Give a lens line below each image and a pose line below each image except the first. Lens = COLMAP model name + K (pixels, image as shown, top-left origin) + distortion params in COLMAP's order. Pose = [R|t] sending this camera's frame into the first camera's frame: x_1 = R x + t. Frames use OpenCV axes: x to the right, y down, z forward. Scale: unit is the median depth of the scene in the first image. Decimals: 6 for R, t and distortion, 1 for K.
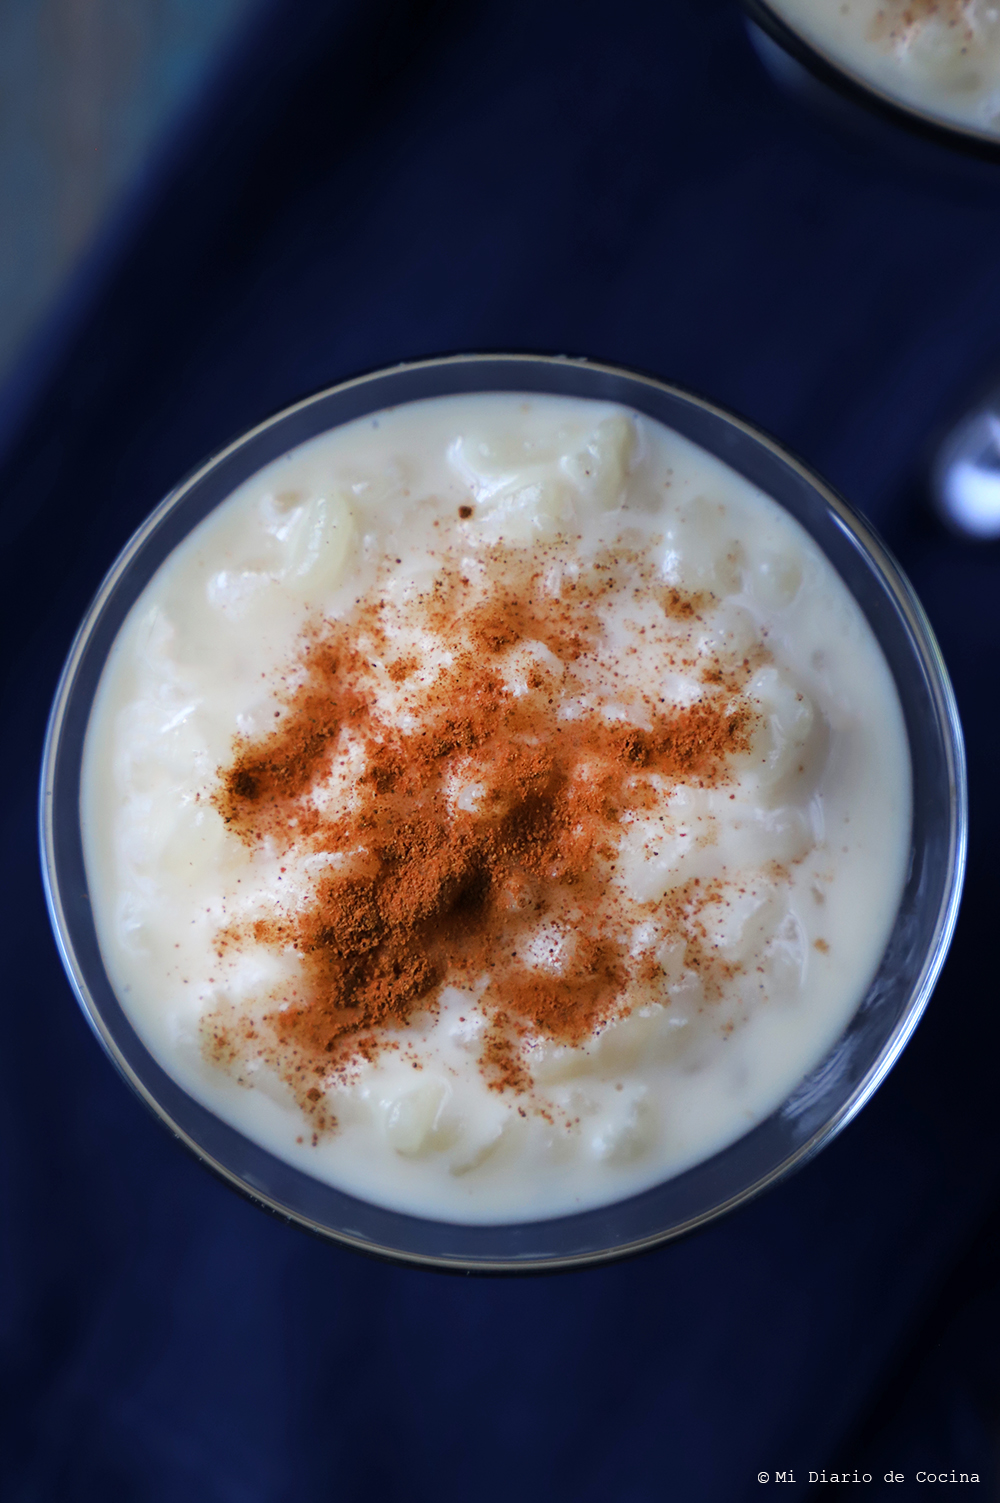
lens RADIAL K [[4098.2, 0, 500.9], [0, 4098.2, 753.9], [0, 0, 1]] dist [0.112043, 0.000000]
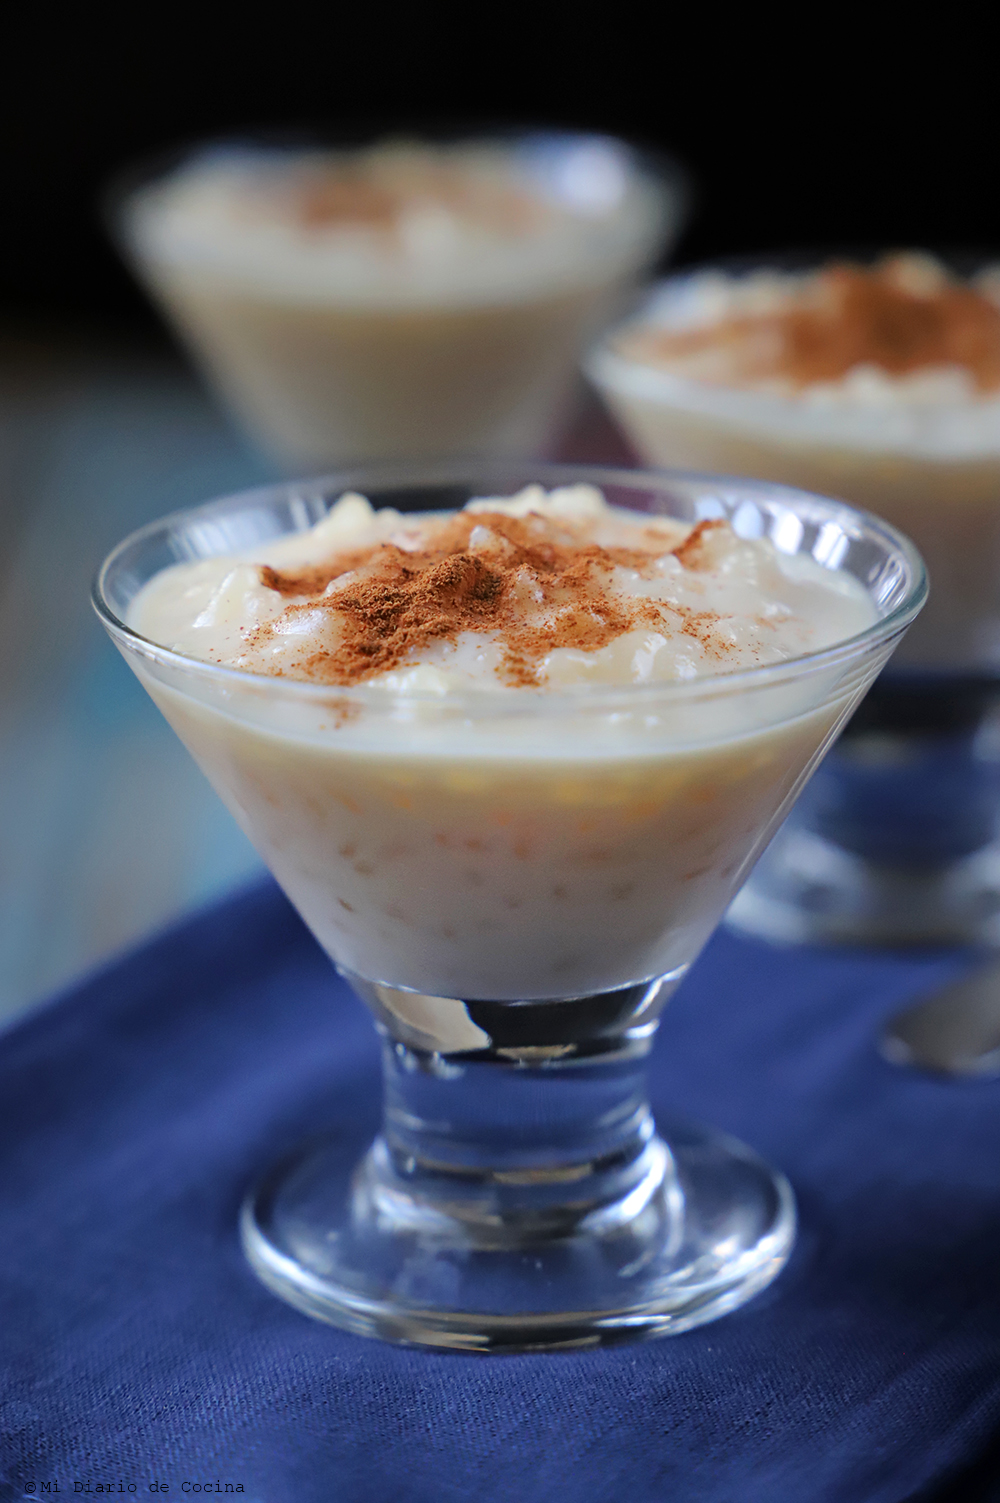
lens RADIAL K [[3982.7, 0, 499.5], [0, 3982.7, 759.6], [0, 0, 1]] dist [0.318549, 0.000000]
pose [[0.999450, -0.017096, 0.028412, -0.033915], [0.032836, 0.391025, -0.919794, 1.029312], [0.004615, 0.920221, 0.391371, 0.619265]]
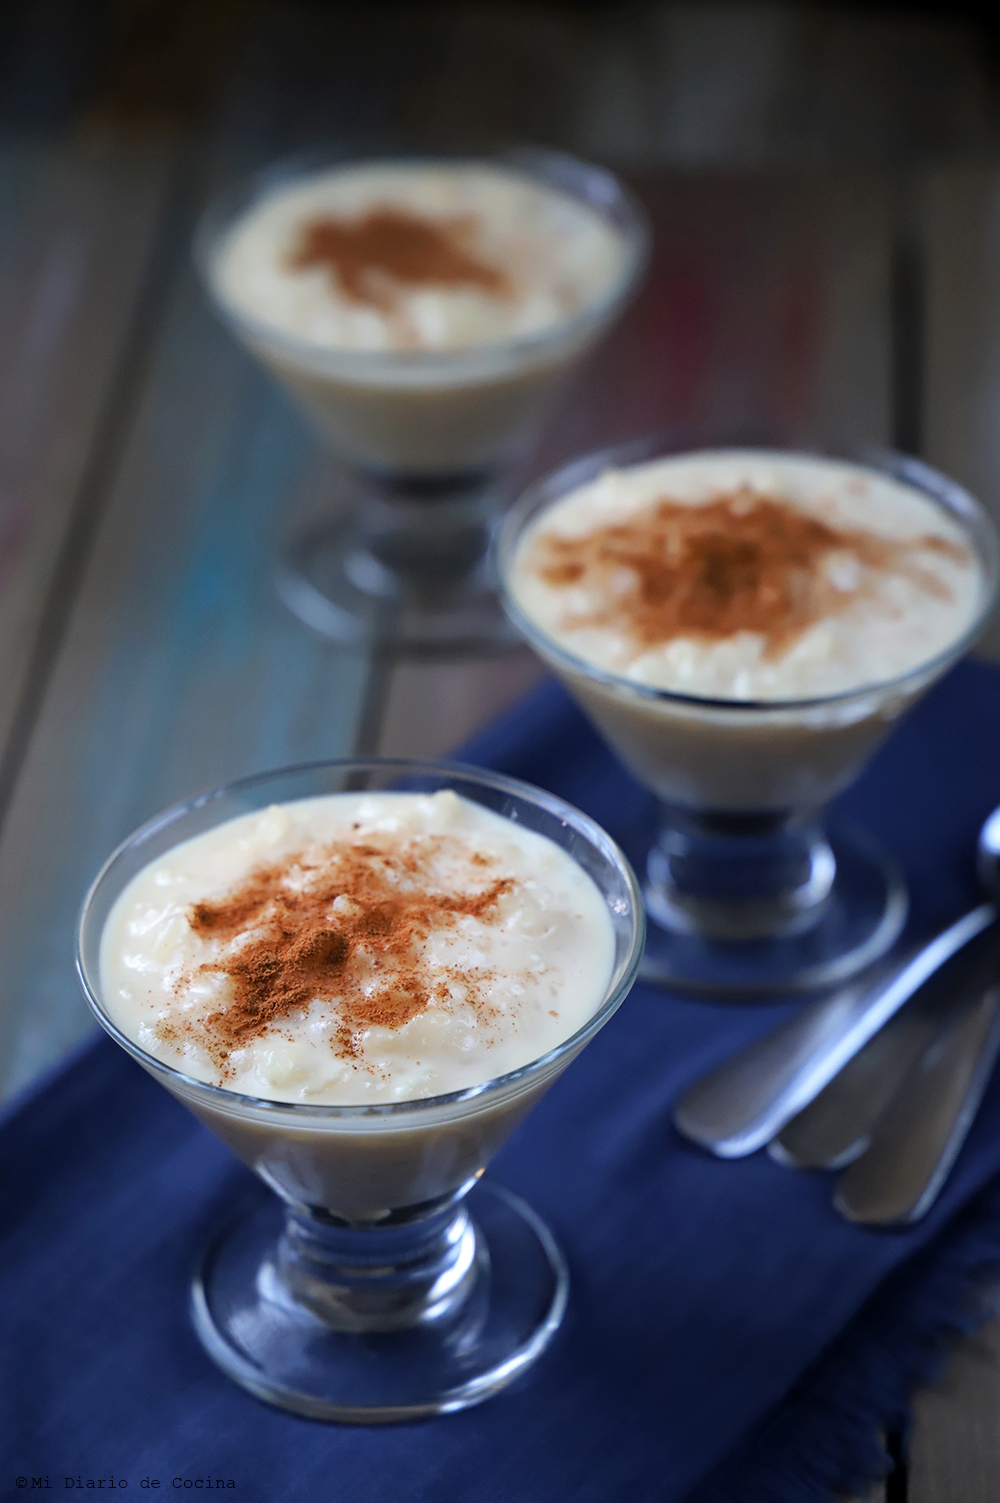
lens RADIAL K [[3982.7, 0, 506.8], [0, 3982.7, 754.5], [0, 0, 1]] dist [0.318549, 0.000000]
pose [[0.997504, 0.031165, -0.063357, 0.156157], [-0.068555, 0.642216, -0.763452, 1.171744], [0.016896, 0.765890, 0.642749, -0.069463]]
